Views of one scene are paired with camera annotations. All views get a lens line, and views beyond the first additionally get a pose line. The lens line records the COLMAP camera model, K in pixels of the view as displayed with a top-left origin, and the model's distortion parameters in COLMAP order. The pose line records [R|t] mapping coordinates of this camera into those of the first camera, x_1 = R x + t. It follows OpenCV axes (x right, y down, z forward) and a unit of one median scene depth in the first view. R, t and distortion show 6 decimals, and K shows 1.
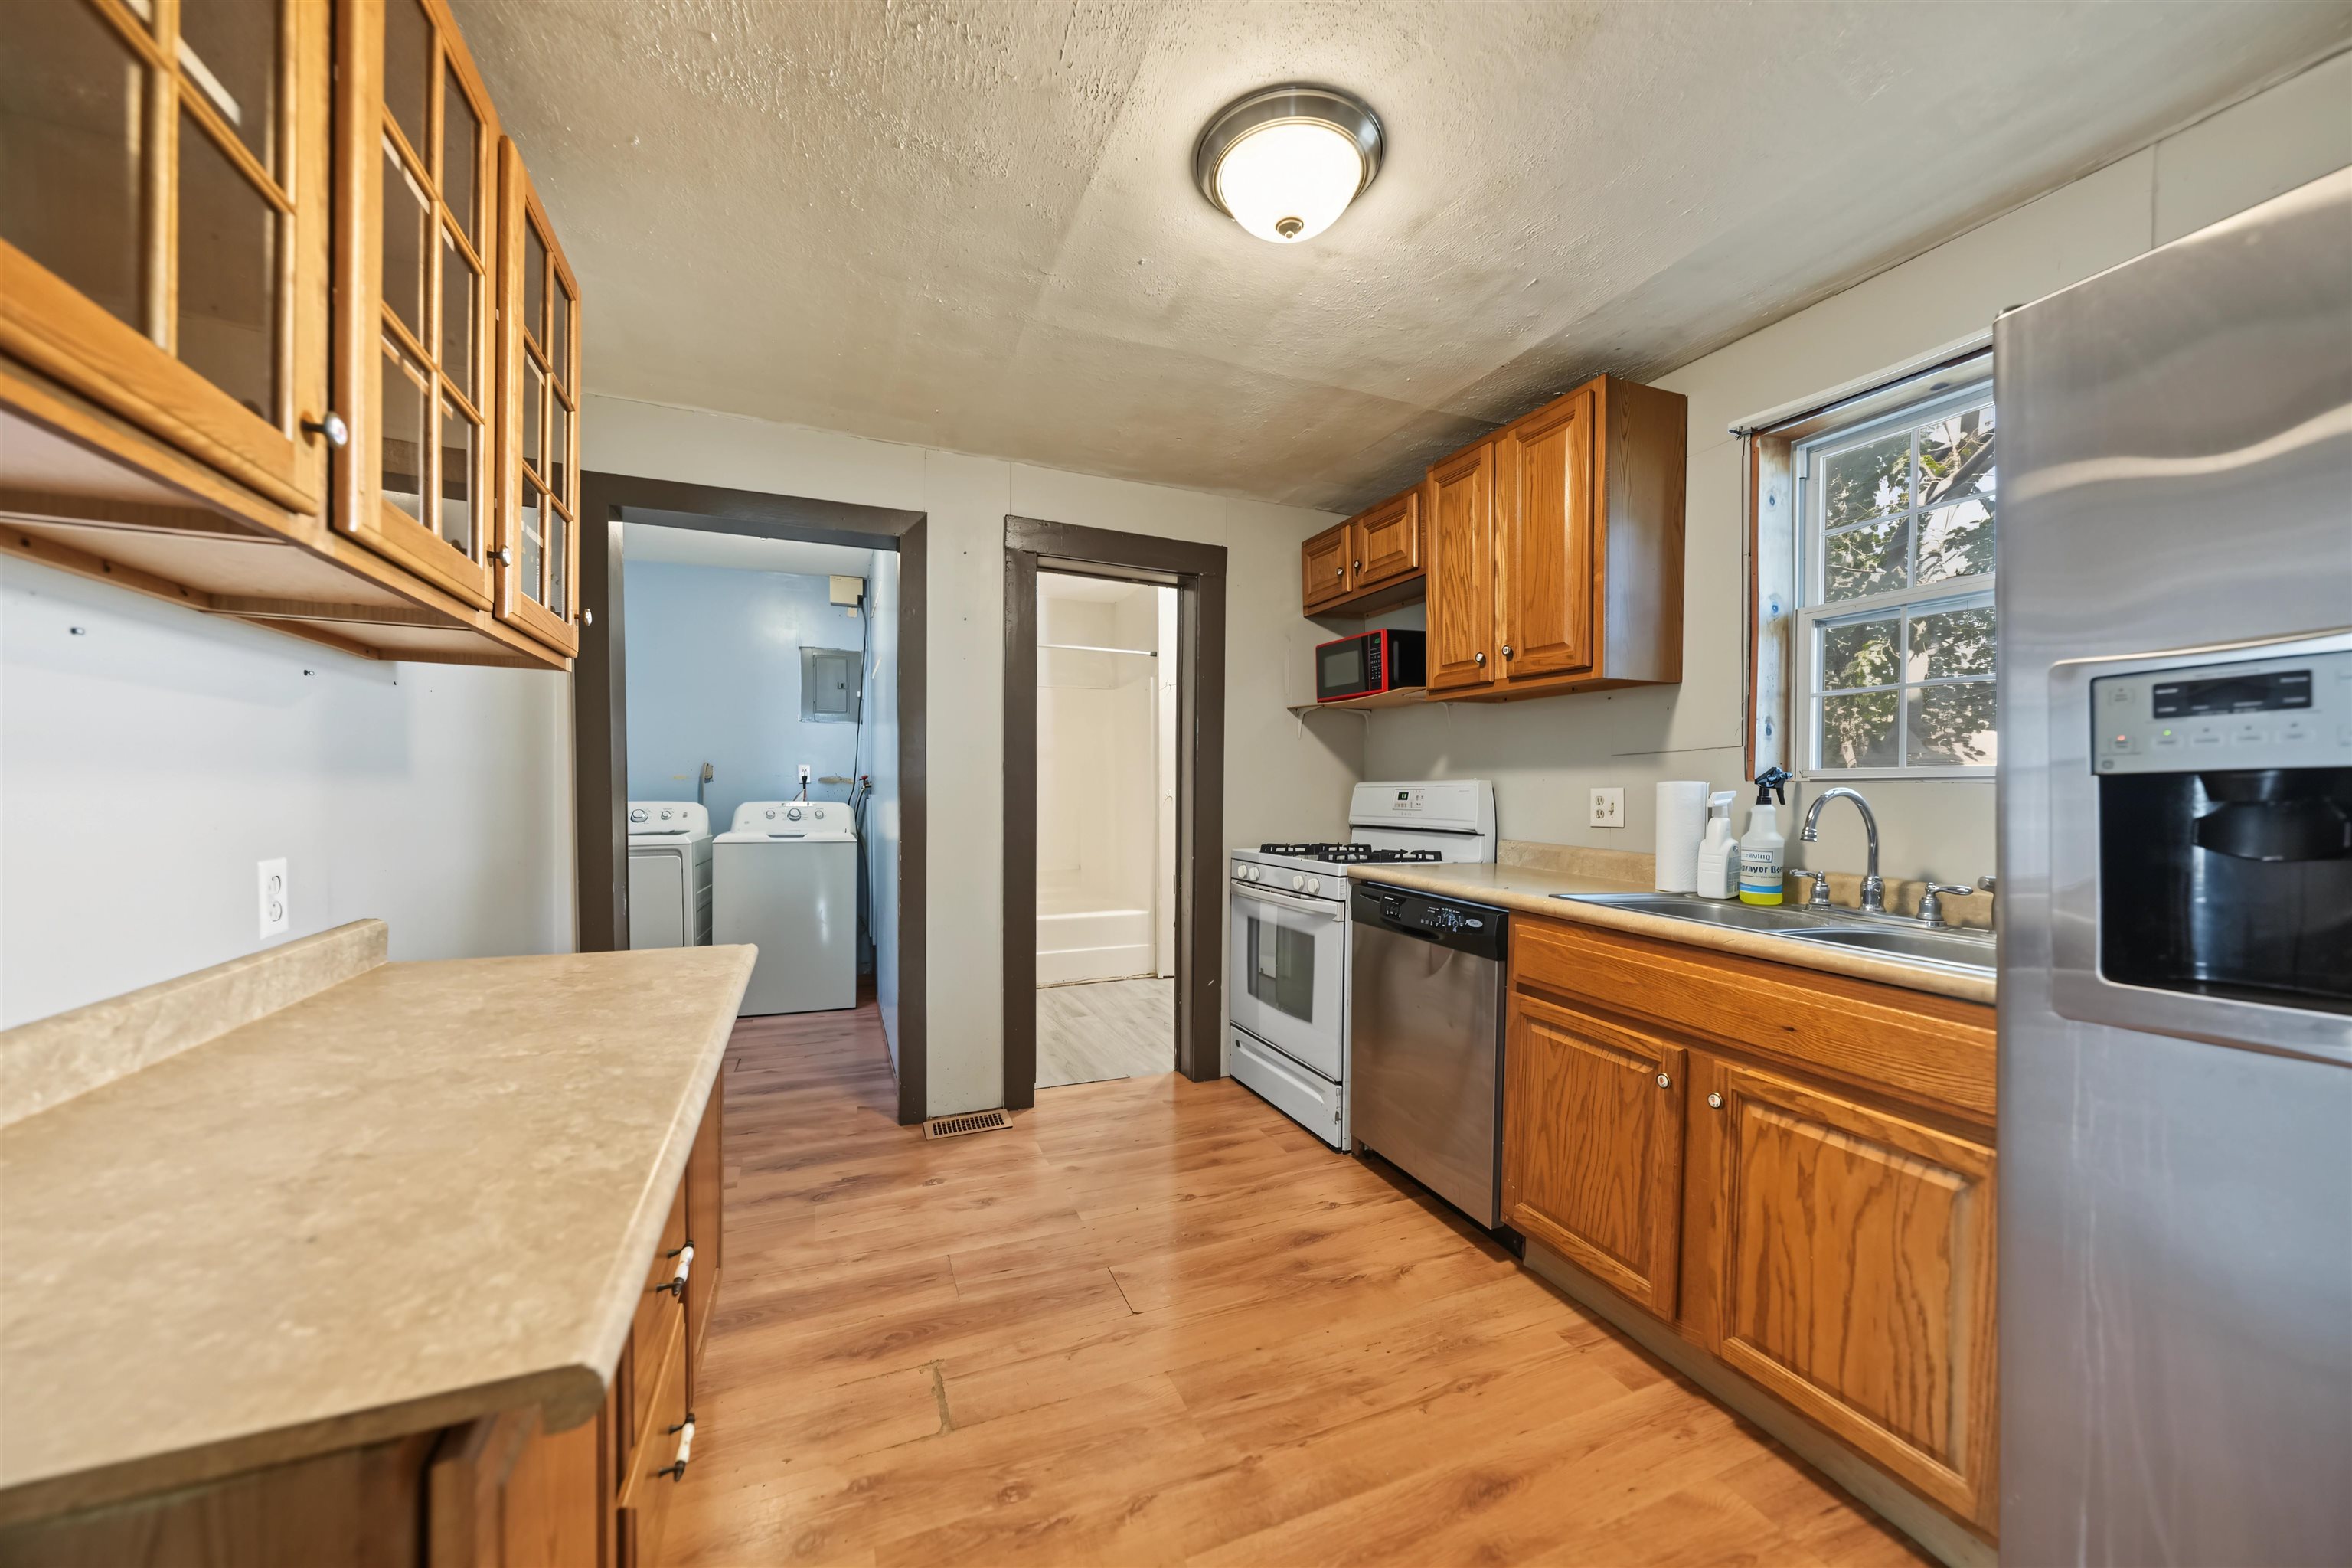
lens RADIAL K [[835.5, 0, 1169.3], [0, 835.5, 789.1], [0, 0, 1]] dist [-0.007575, 0.000058]
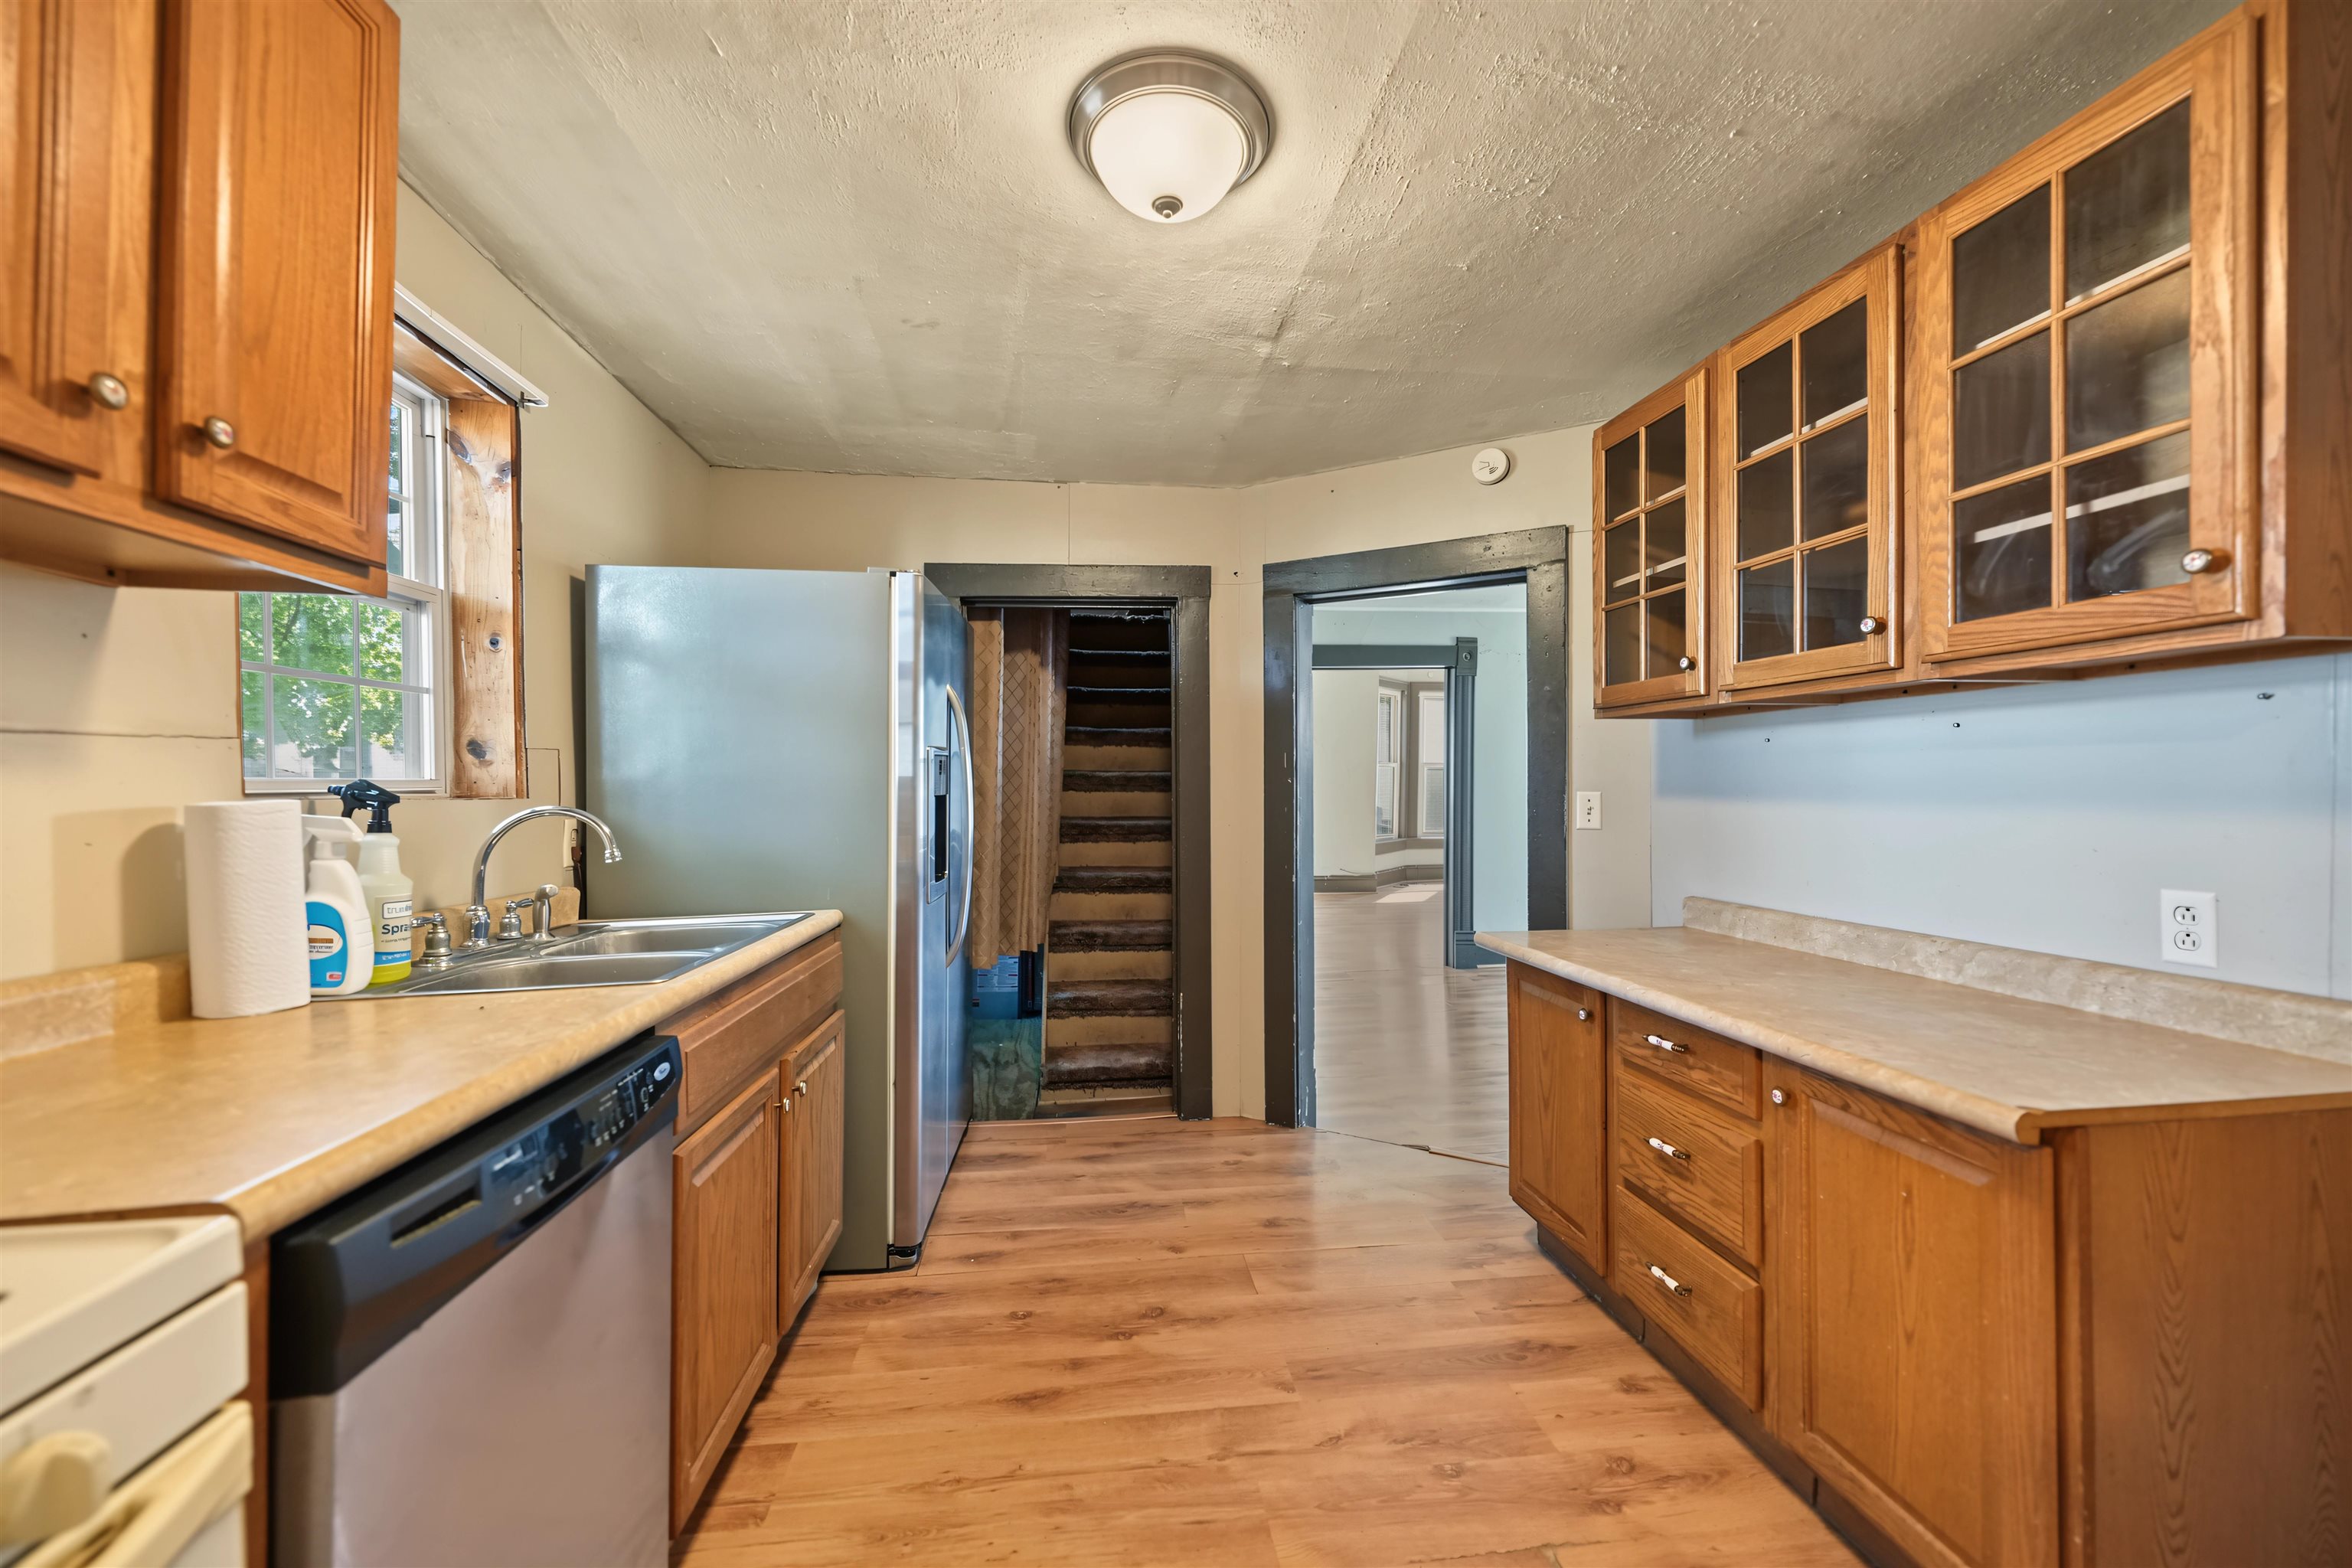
lens RADIAL K [[907.0, 0, 1173.8], [0, 907.0, 787.6], [0, 0, 1]] dist [0.001009, 0.000327]
pose [[-0.963986, -0.006234, 0.265878, -0.111413], [-0.006003, 0.999981, 0.001681, -0.025081], [-0.265884, 0.000024, -0.964005, 1.644261]]
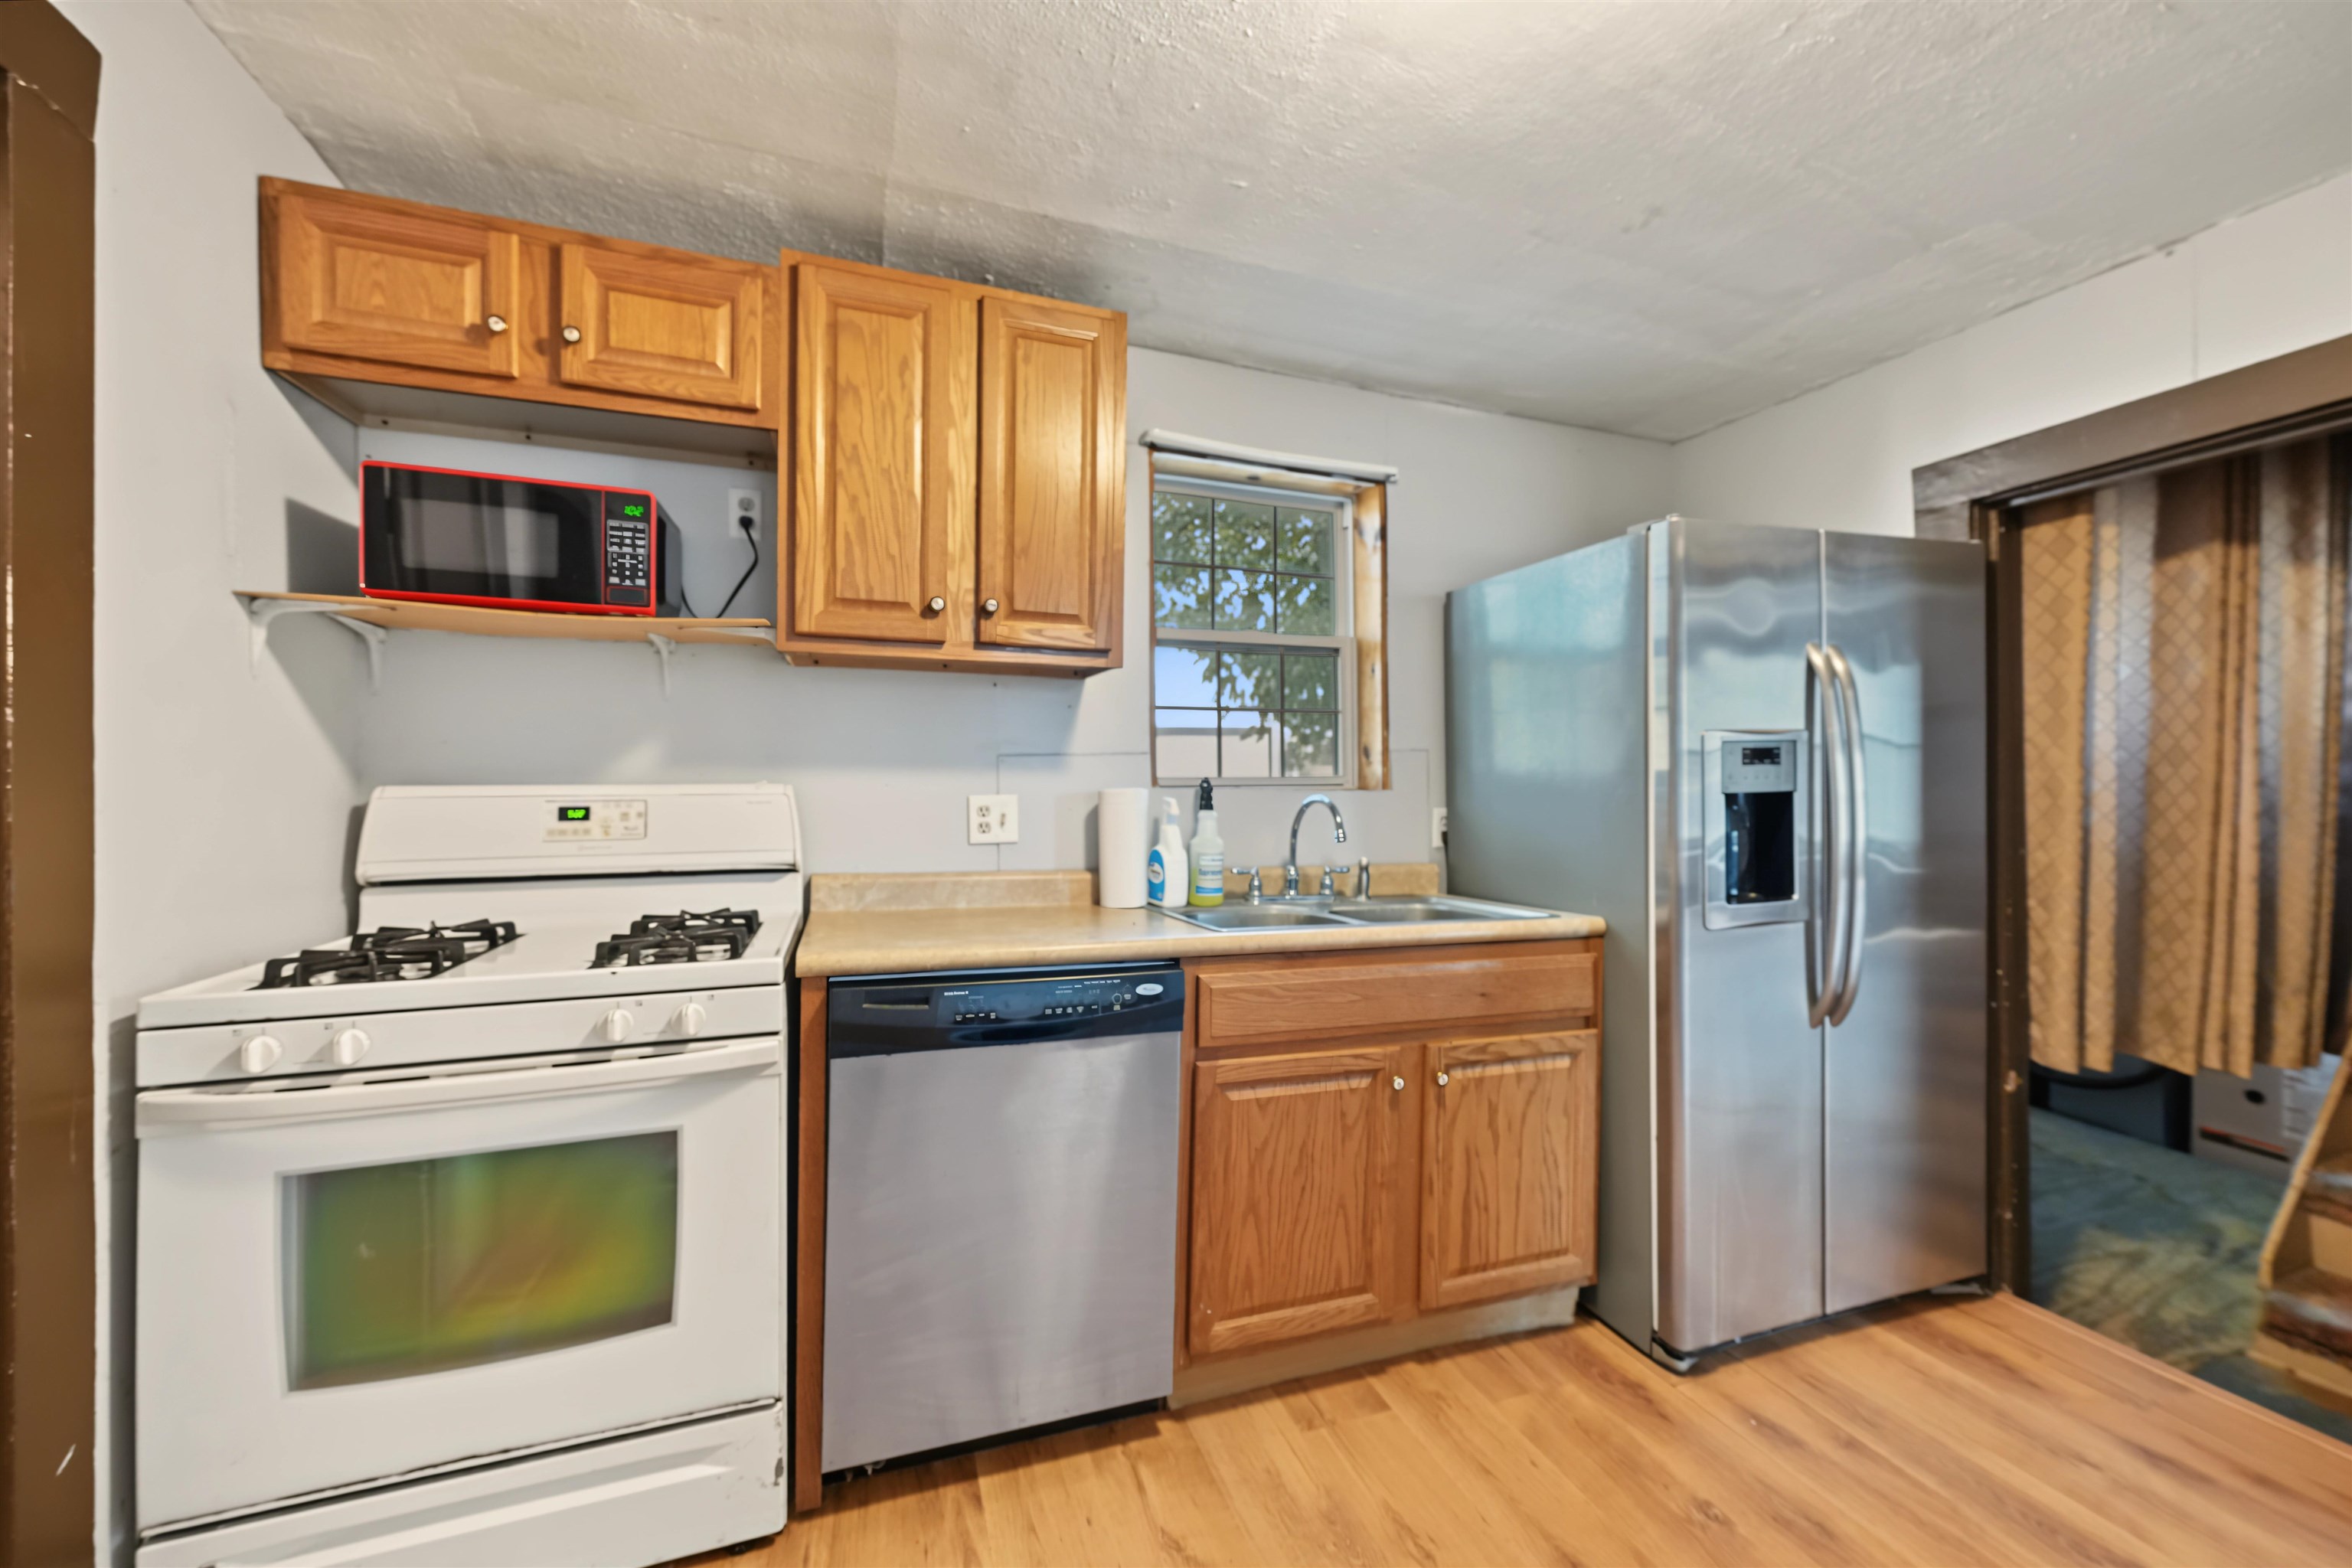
lens RADIAL K [[907.0, 0, 1179.7], [0, 907.0, 770.5], [0, 0, 1]] dist [0.001009, 0.000327]
pose [[0.042031, 0.004909, 0.999104, -0.469910], [-0.001508, 0.999987, -0.004850, -0.028182], [-0.999115, -0.001302, 0.042038, 1.053178]]
